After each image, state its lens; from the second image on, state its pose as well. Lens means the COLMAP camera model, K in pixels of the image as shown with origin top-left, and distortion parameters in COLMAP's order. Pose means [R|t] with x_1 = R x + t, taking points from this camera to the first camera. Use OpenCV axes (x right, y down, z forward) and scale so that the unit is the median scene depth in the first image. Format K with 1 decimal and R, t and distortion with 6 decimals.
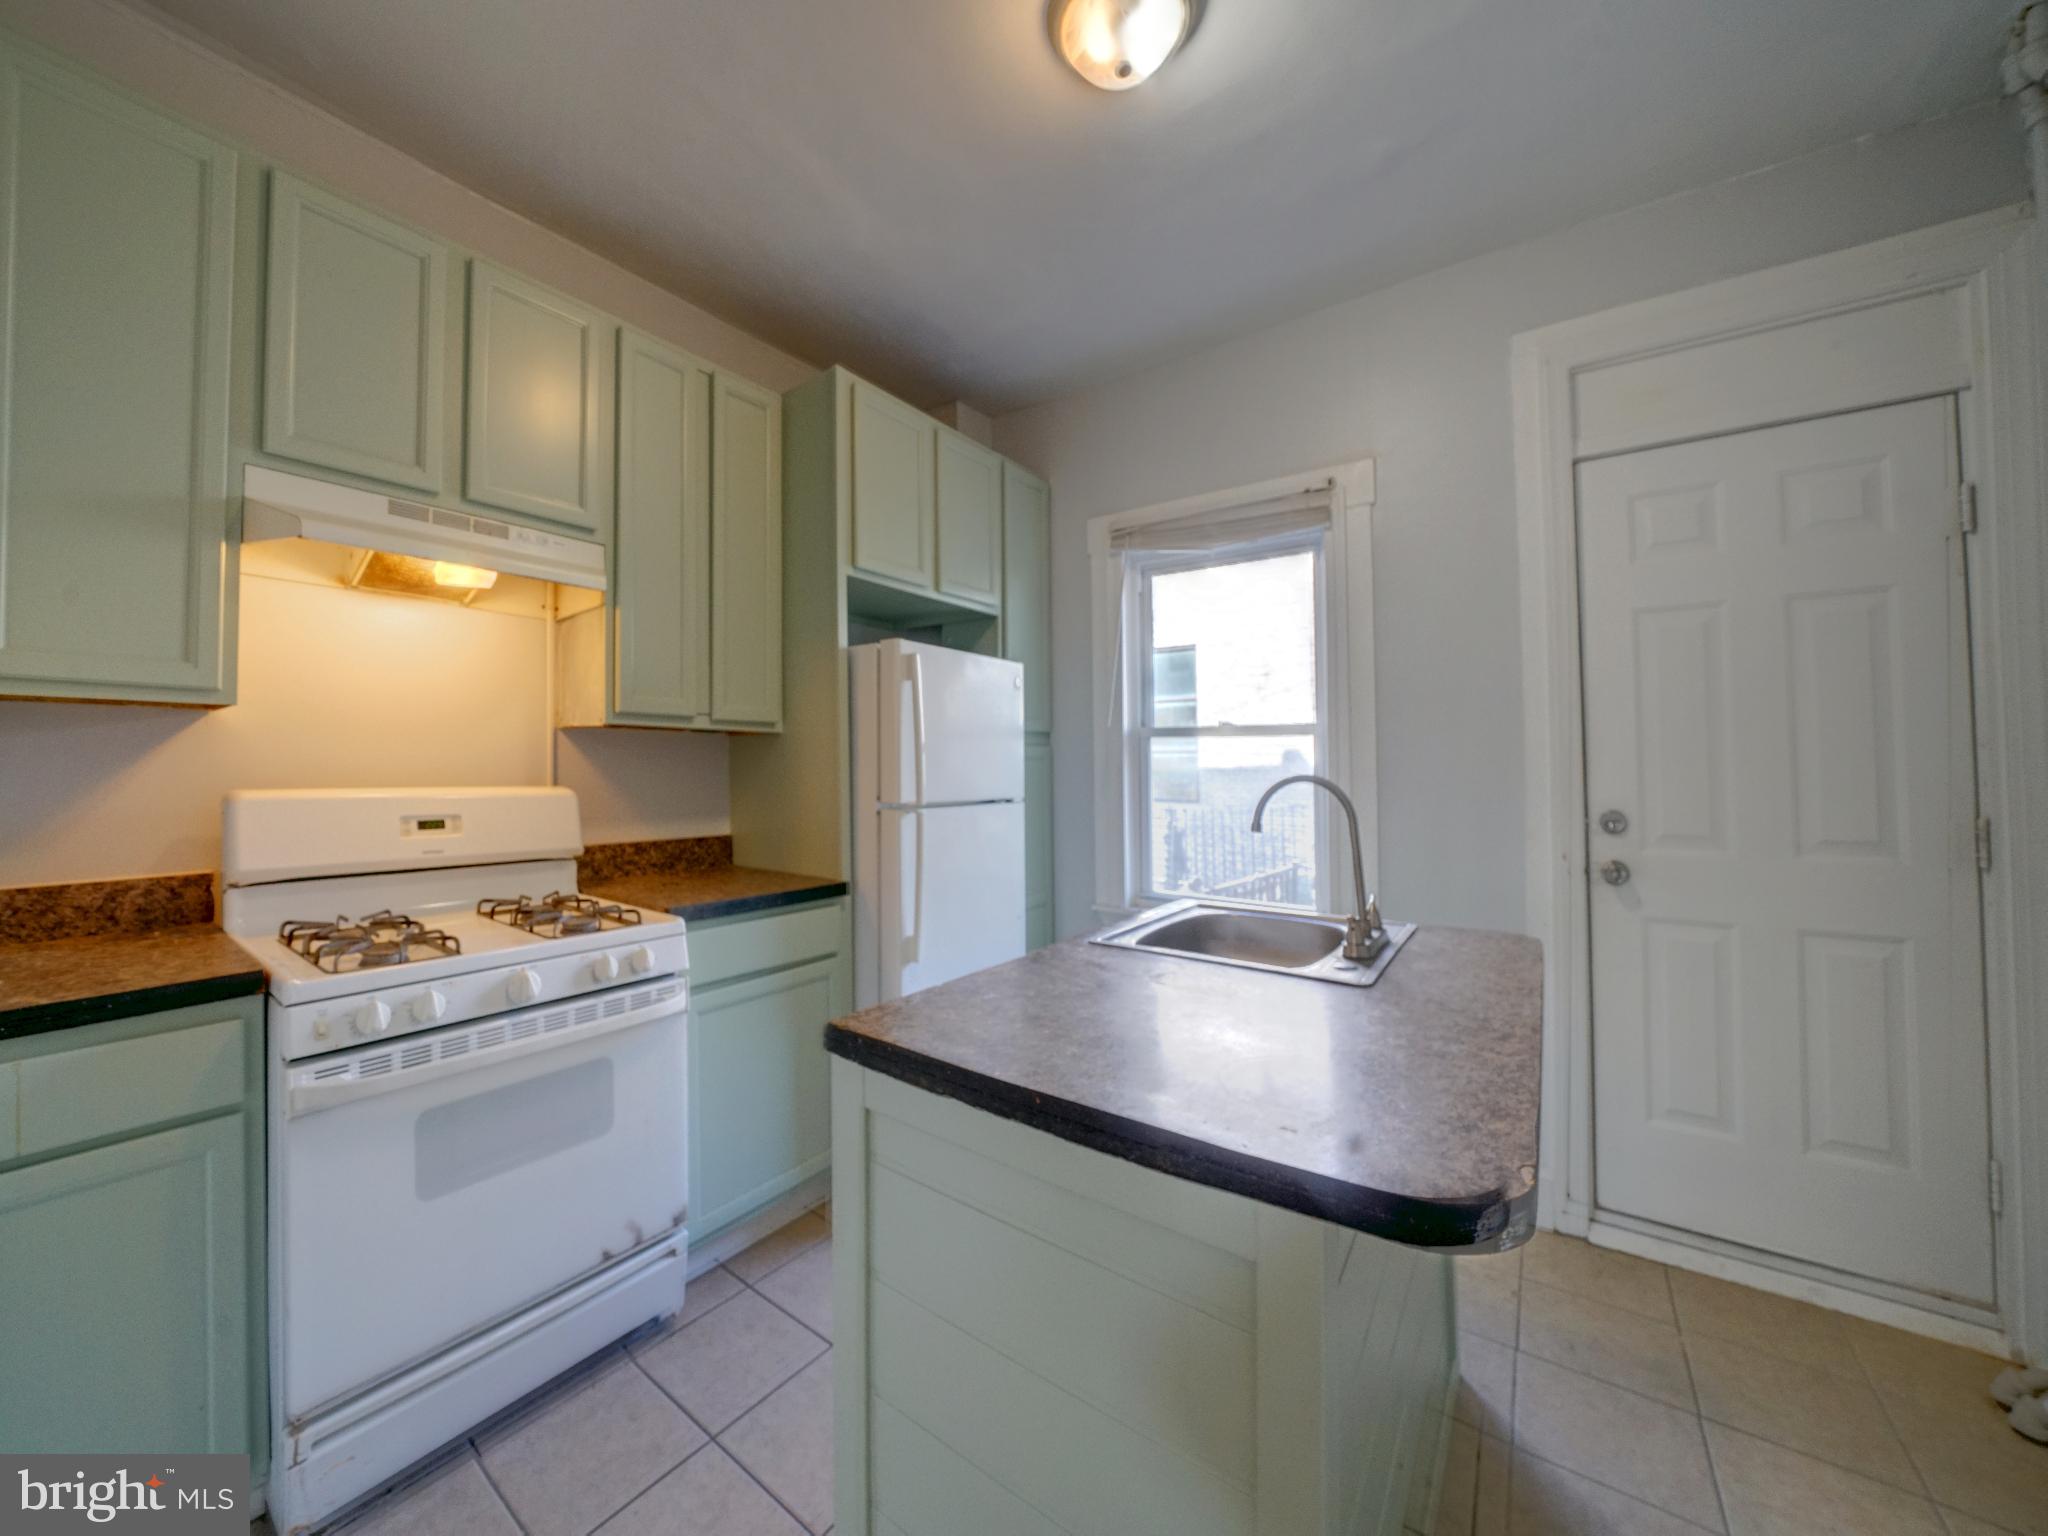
lens RADIAL K [[732.7, 0, 1002.8], [0, 732.7, 766.4], [0, 0, 1]] dist [-0.025043, 0.003462]
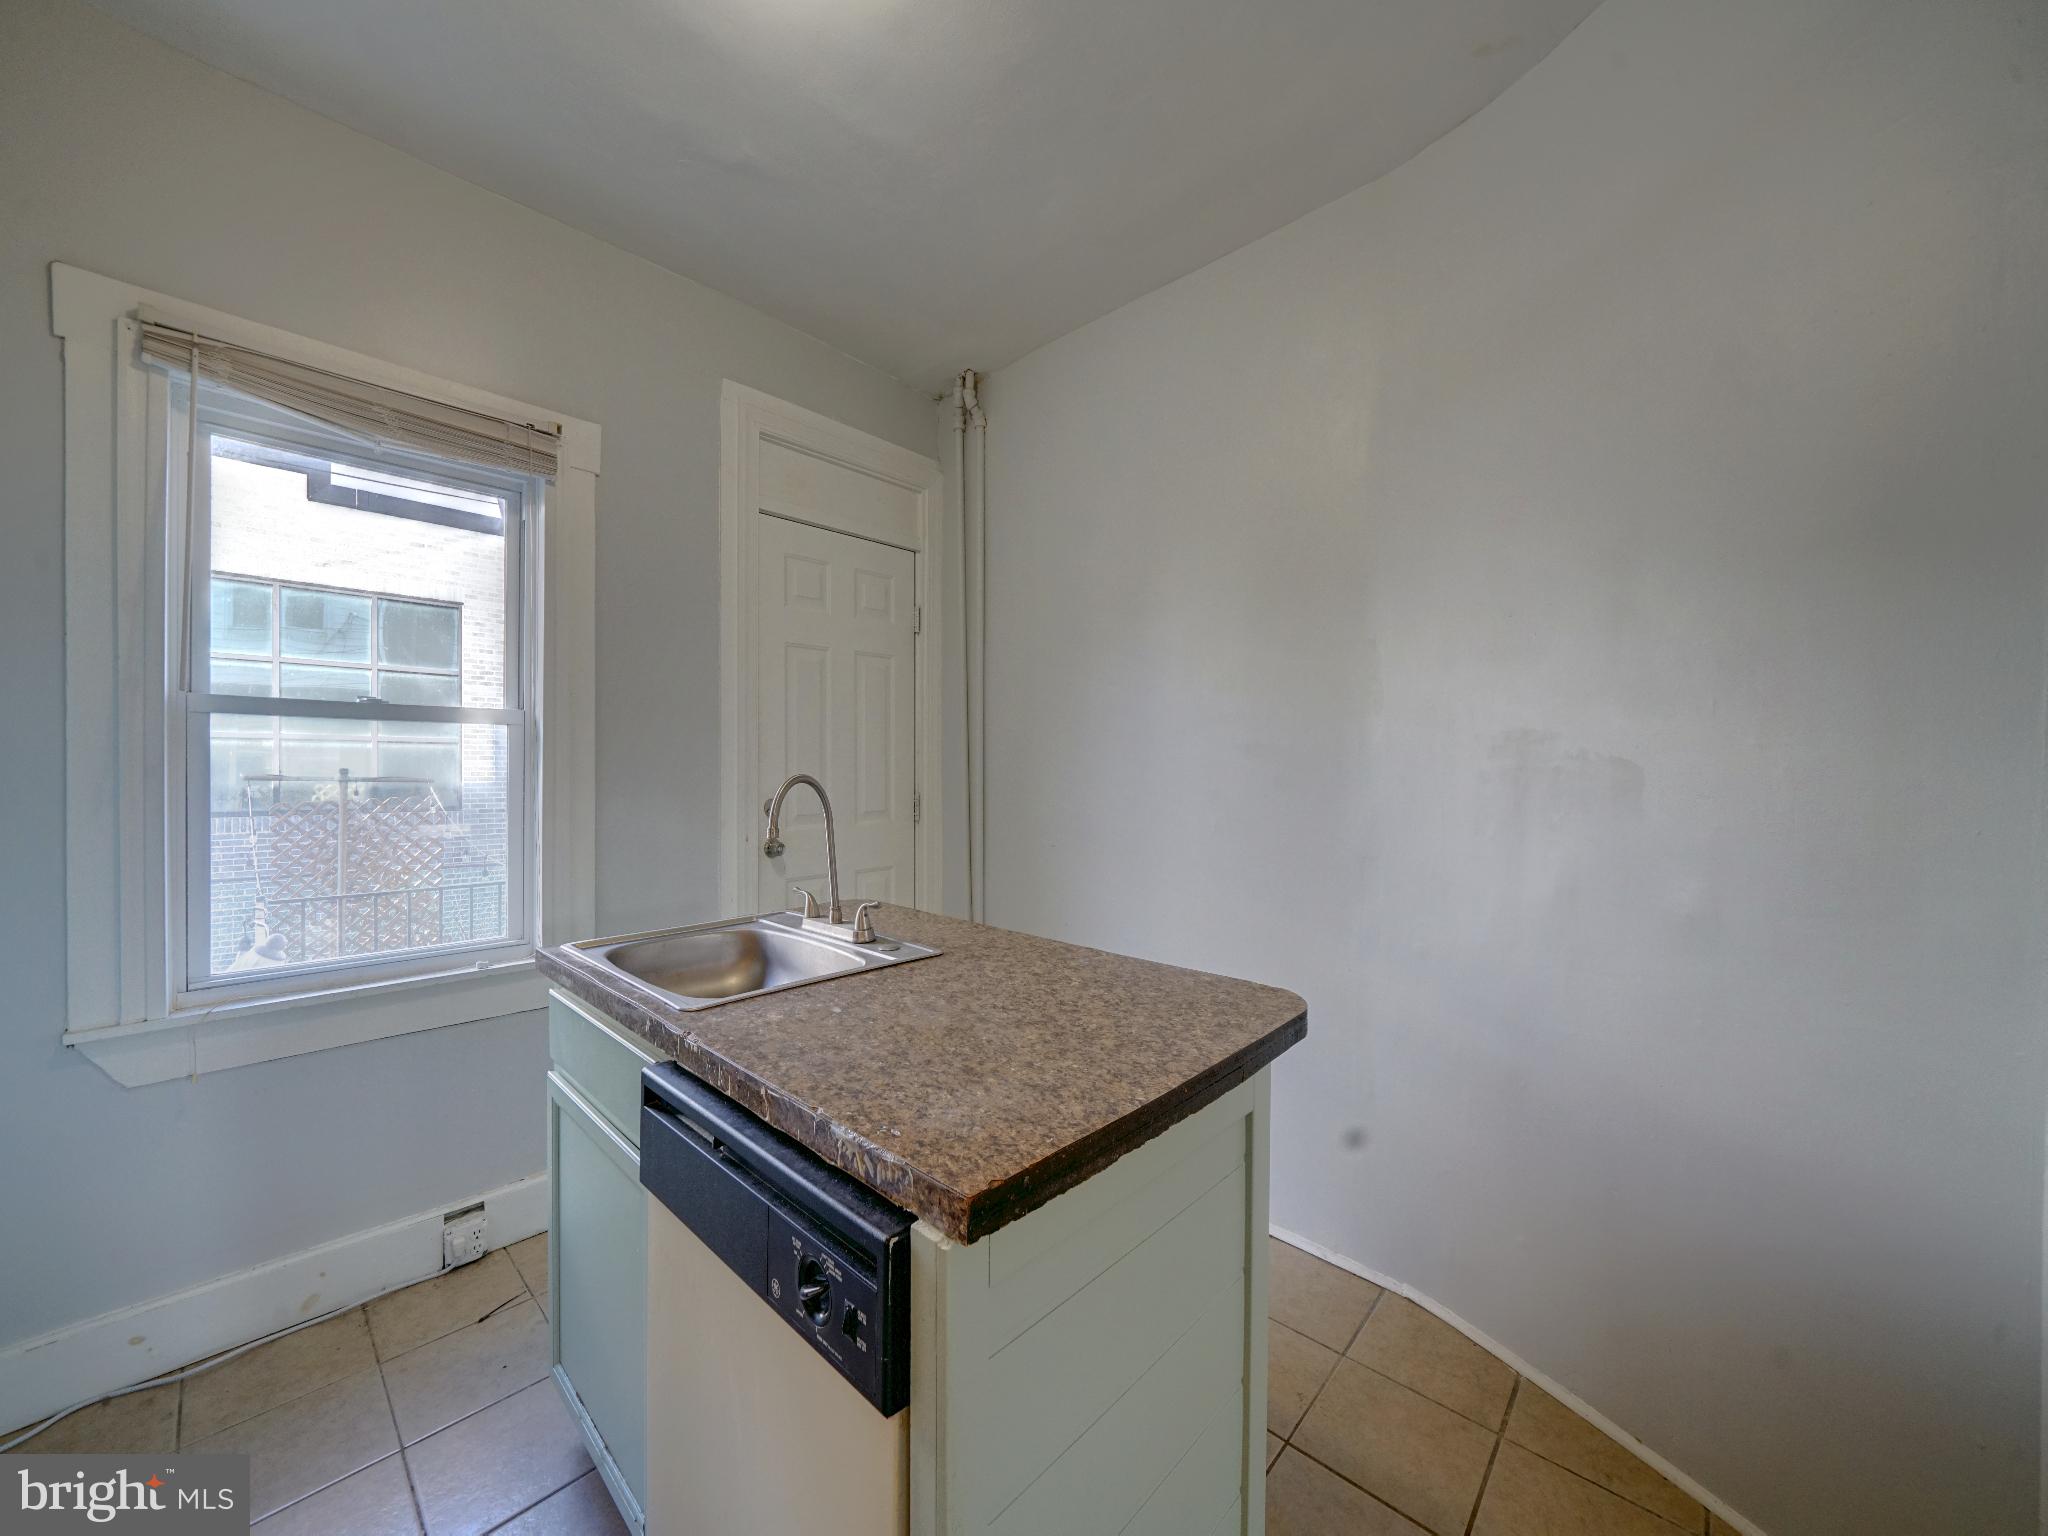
lens RADIAL K [[759.7, 0, 976.1], [0, 759.7, 772.3], [0, 0, 1]] dist [-0.012278, 0.000017]
pose [[0.160131, -0.013169, 0.987008, -0.450015], [-0.006418, 0.999876, 0.014382, -0.006100], [-0.987075, -0.008638, 0.160026, 0.474102]]
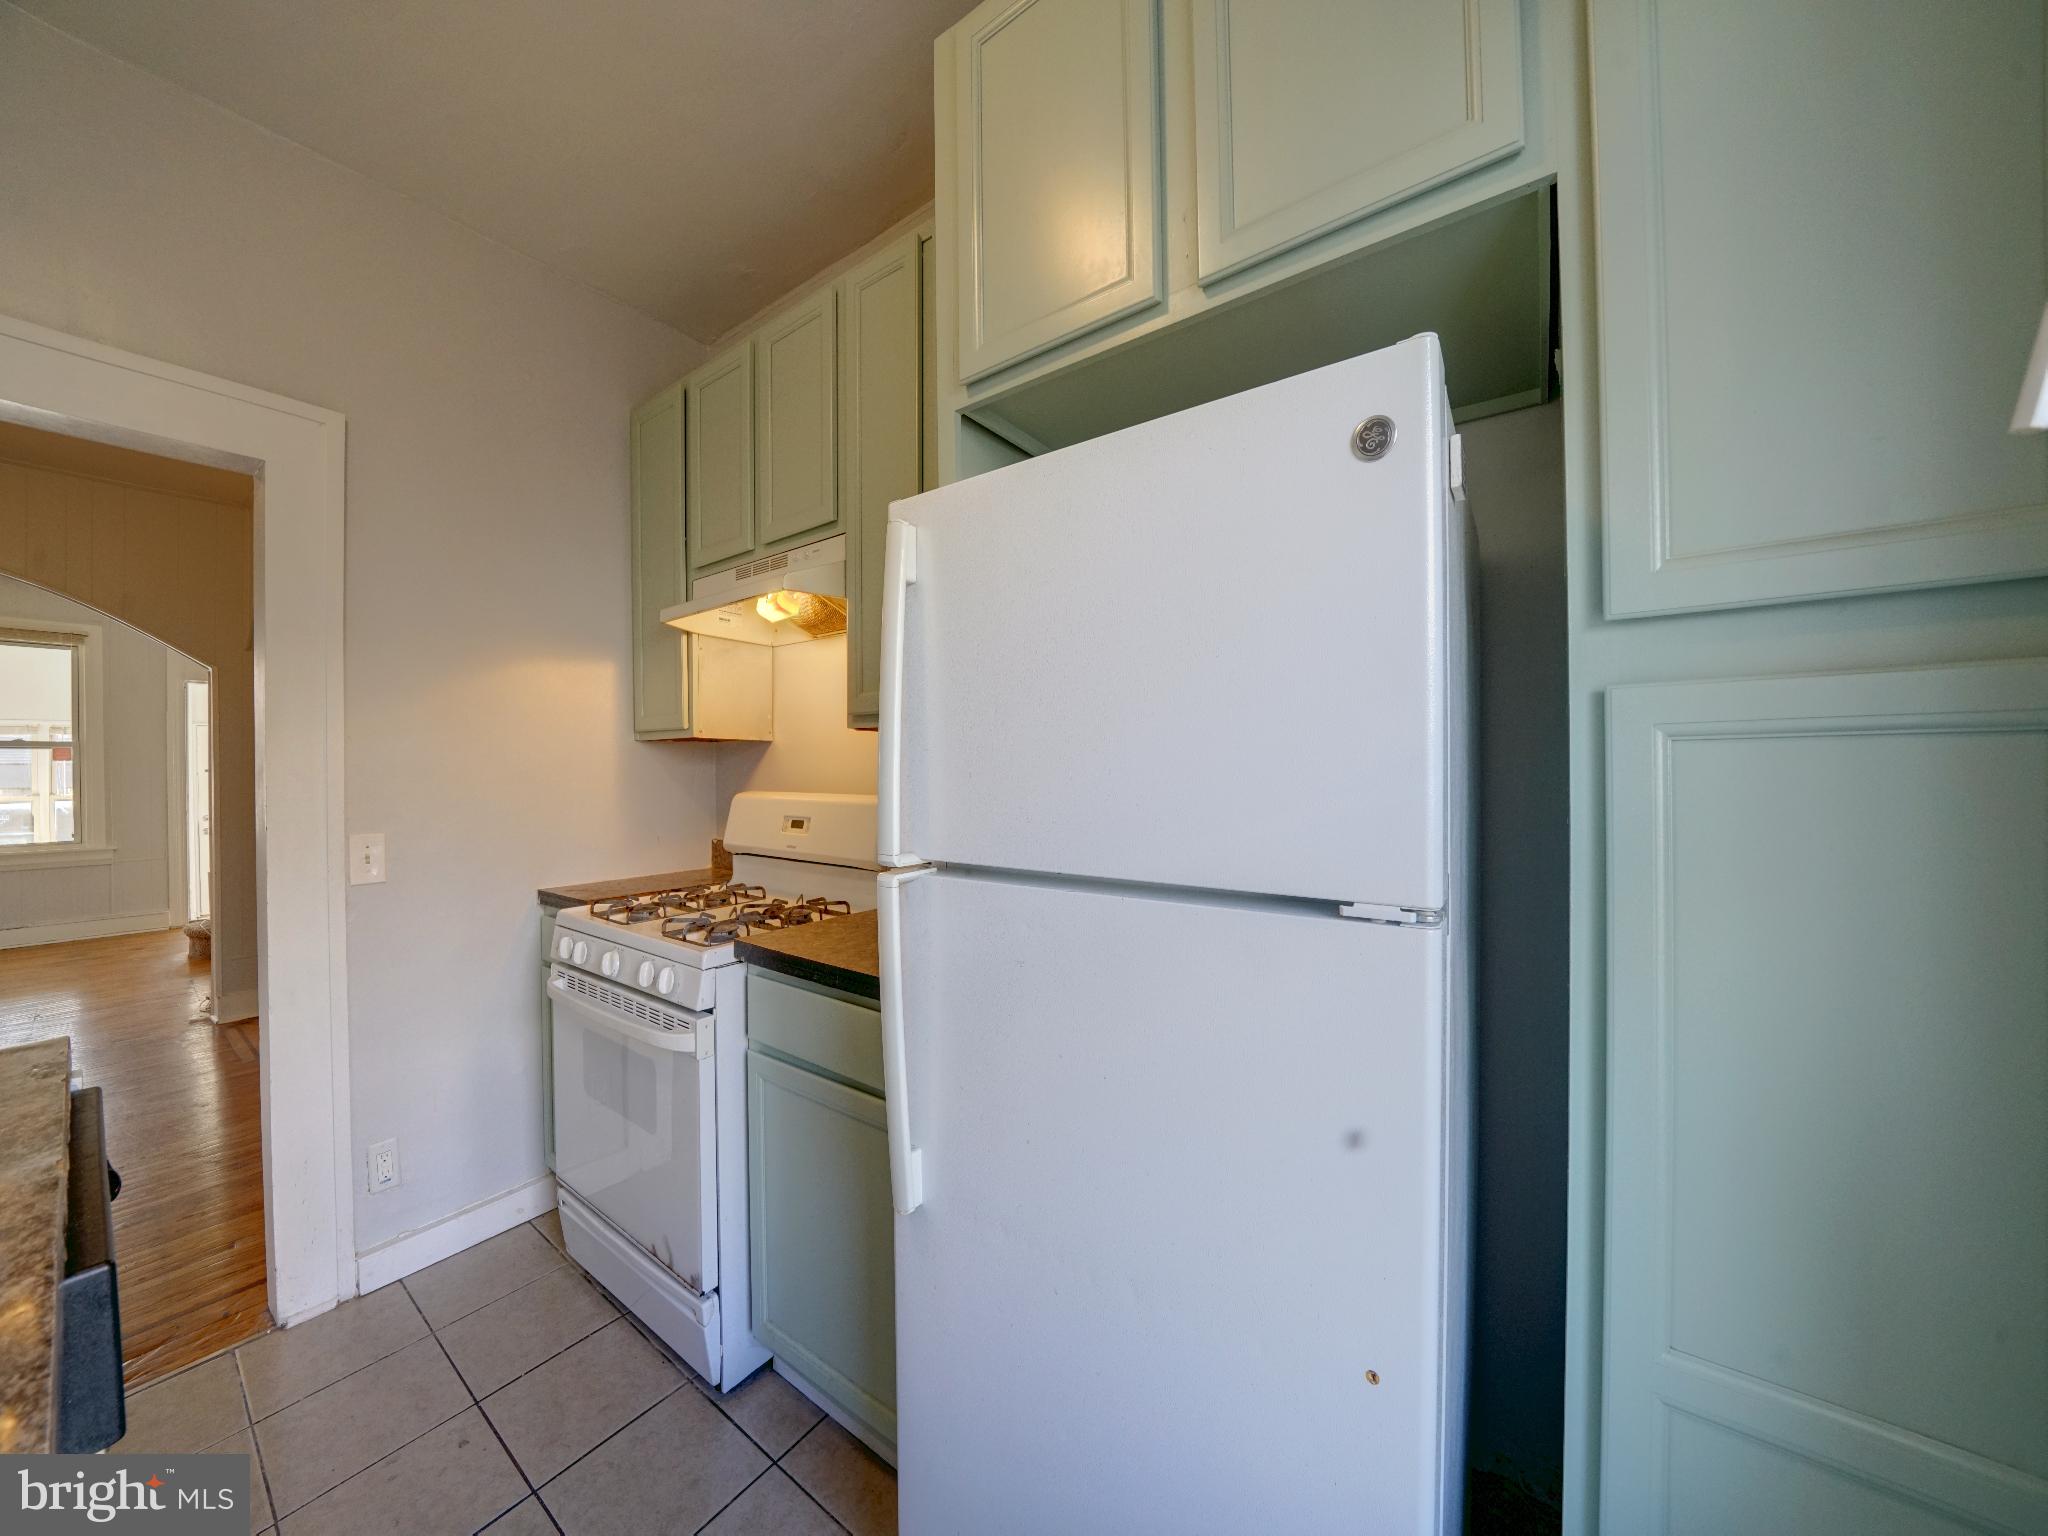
lens RADIAL K [[723.2, 0, 998.6], [0, 723.2, 770.6], [0, 0, 1]] dist [-0.022146, 0.000130]
pose [[-0.029344, -0.002874, -0.999565, 0.351410], [0.007253, 0.999969, -0.003088, -0.001319], [0.999543, -0.007340, -0.029322, 1.225155]]
